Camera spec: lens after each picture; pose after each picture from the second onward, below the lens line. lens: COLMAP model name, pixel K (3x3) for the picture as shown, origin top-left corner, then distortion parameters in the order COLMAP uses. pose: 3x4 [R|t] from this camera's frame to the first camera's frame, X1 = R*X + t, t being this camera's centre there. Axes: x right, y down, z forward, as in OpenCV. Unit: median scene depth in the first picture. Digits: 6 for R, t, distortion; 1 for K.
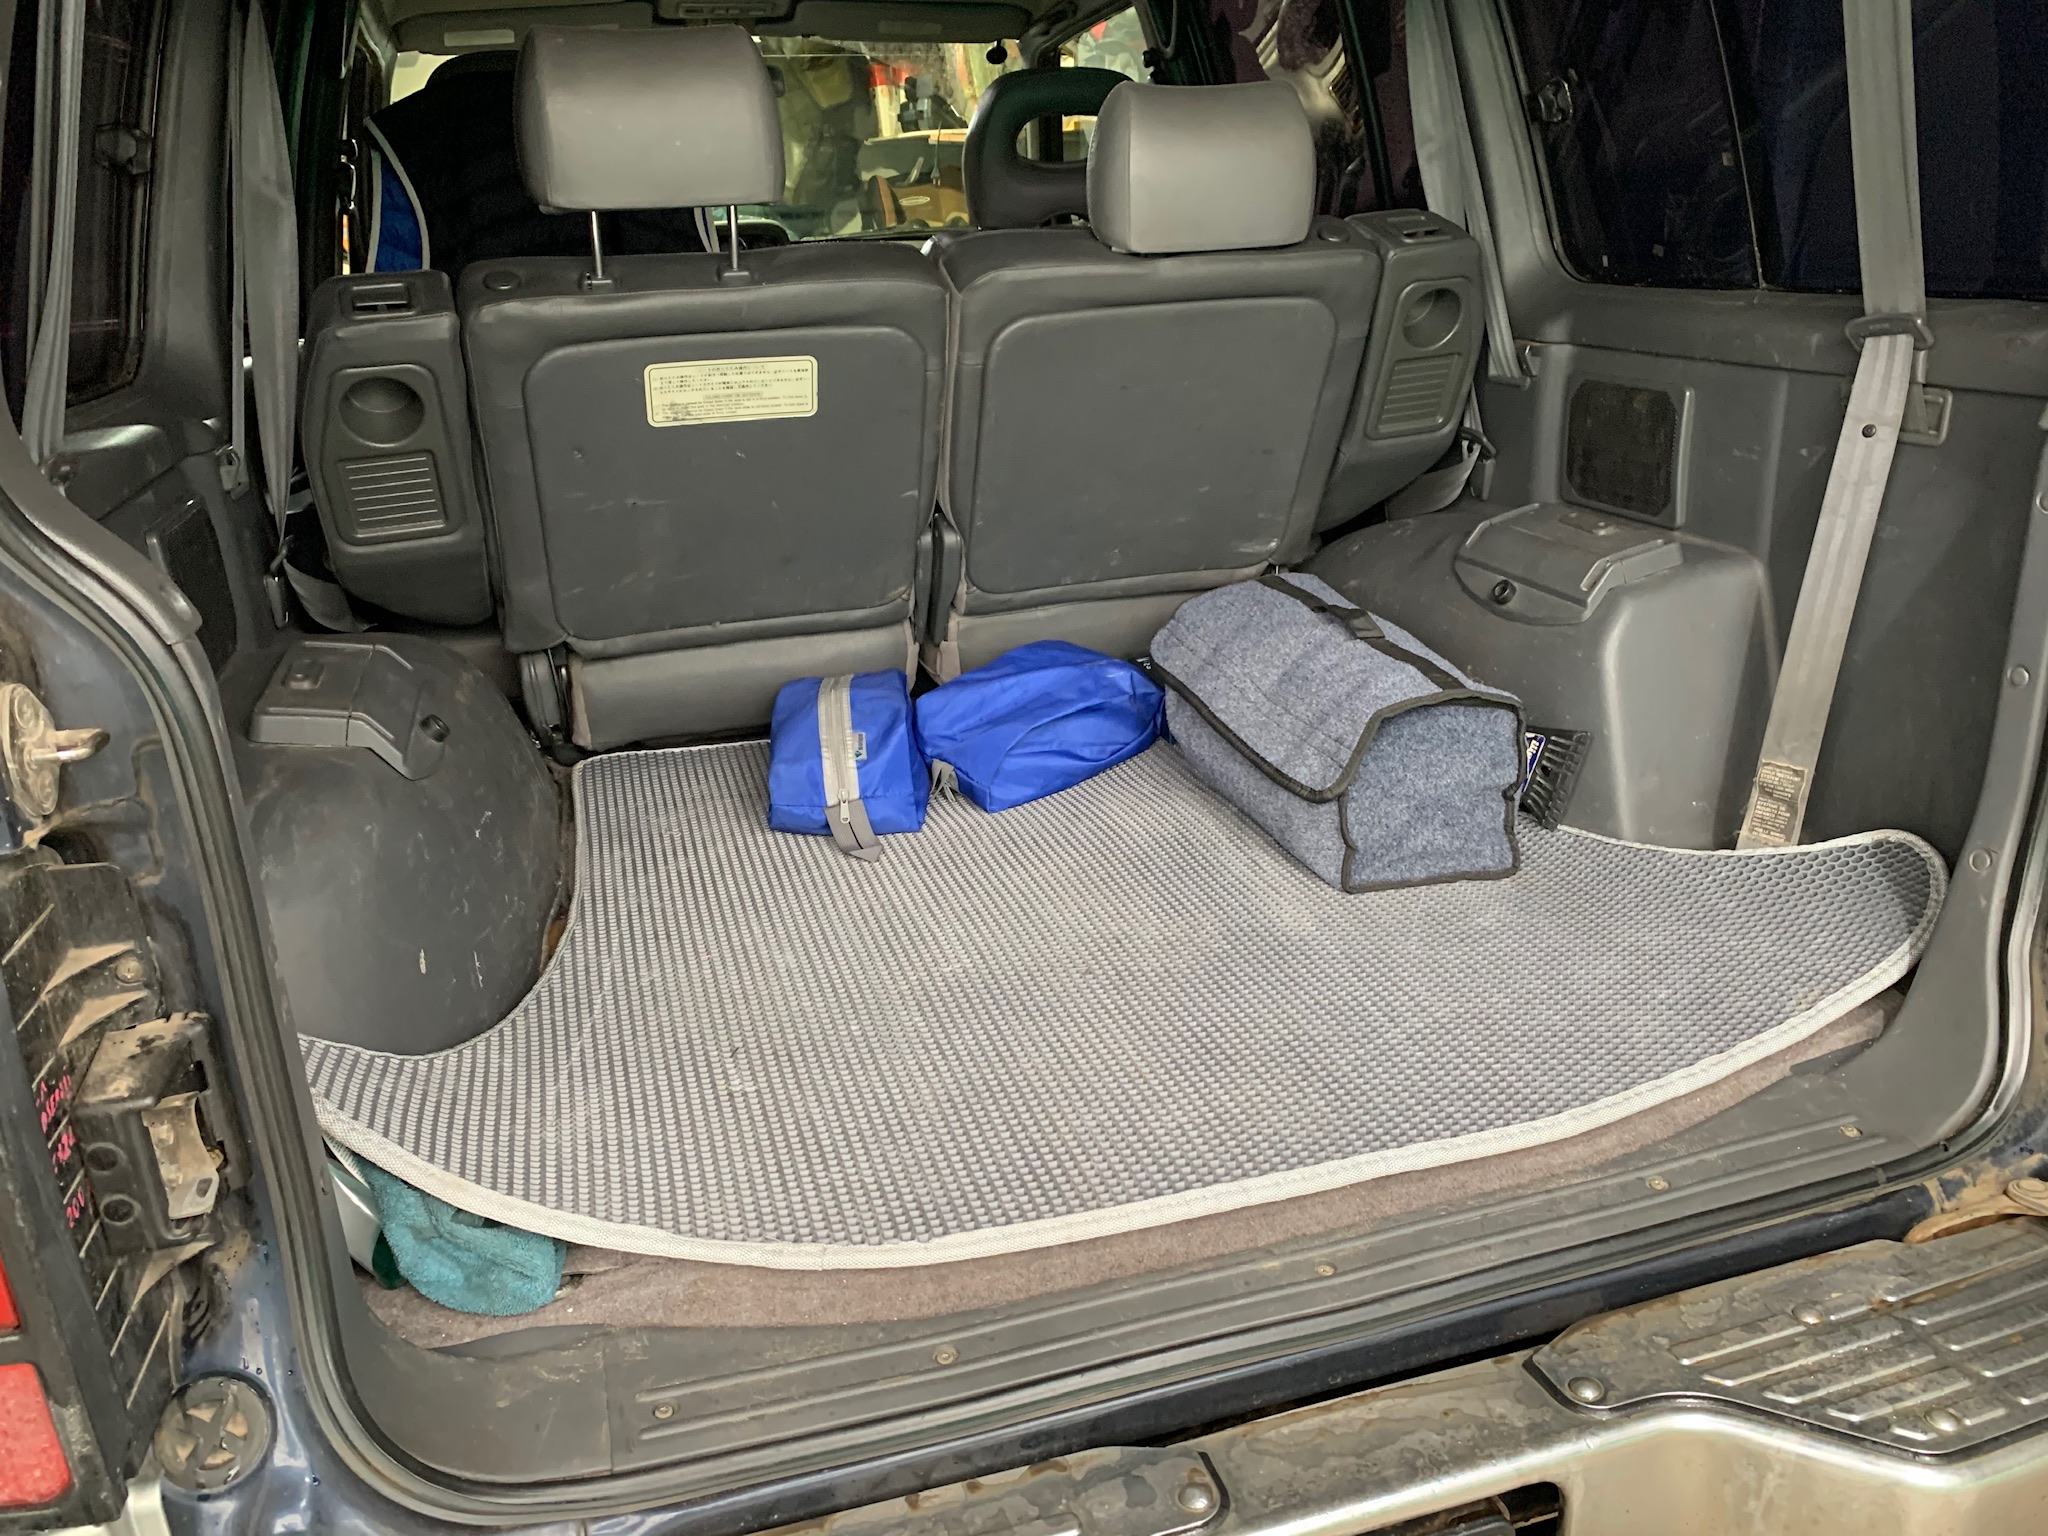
lens RADIAL K [[1552.7, 0, 1022.9], [0, 1552.7, 752.7], [0, 0, 1]] dist [0.017931, -0.024181]
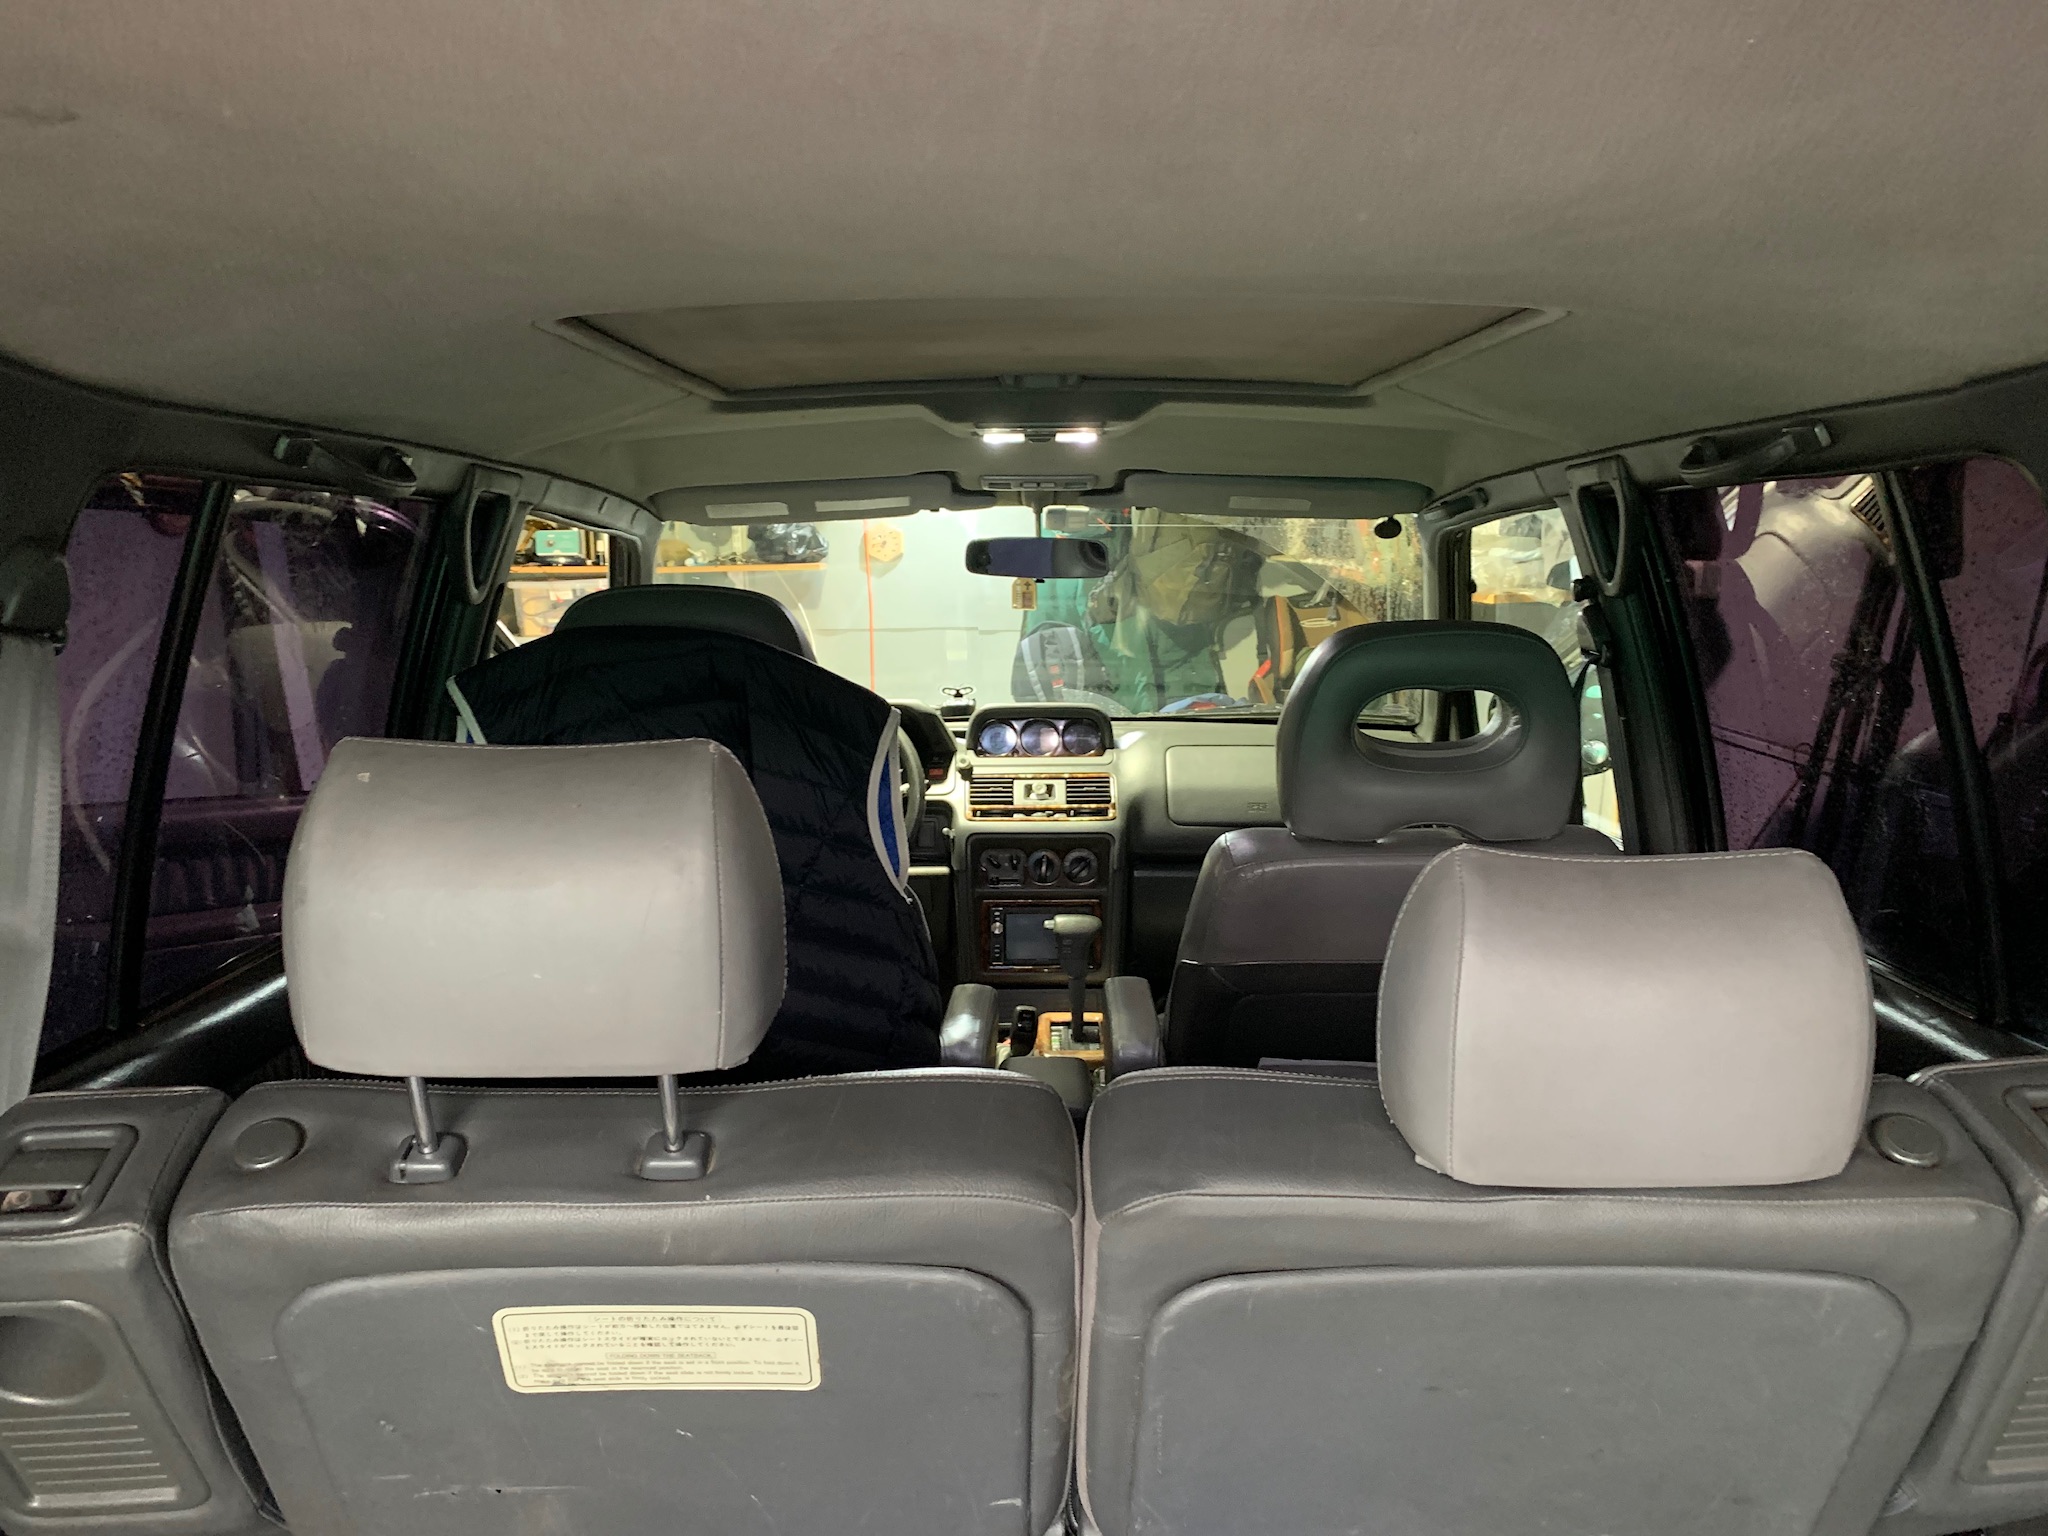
lens RADIAL K [[1552.7, 0, 993.0], [0, 1552.7, 733.3], [0, 0, 1]] dist [0.017931, -0.024181]
pose [[0.951849, 0.074865, -0.297287, 0.064708], [-0.134562, 0.973344, -0.185725, -0.334823], [0.275458, 0.216785, 0.936551, 0.448443]]
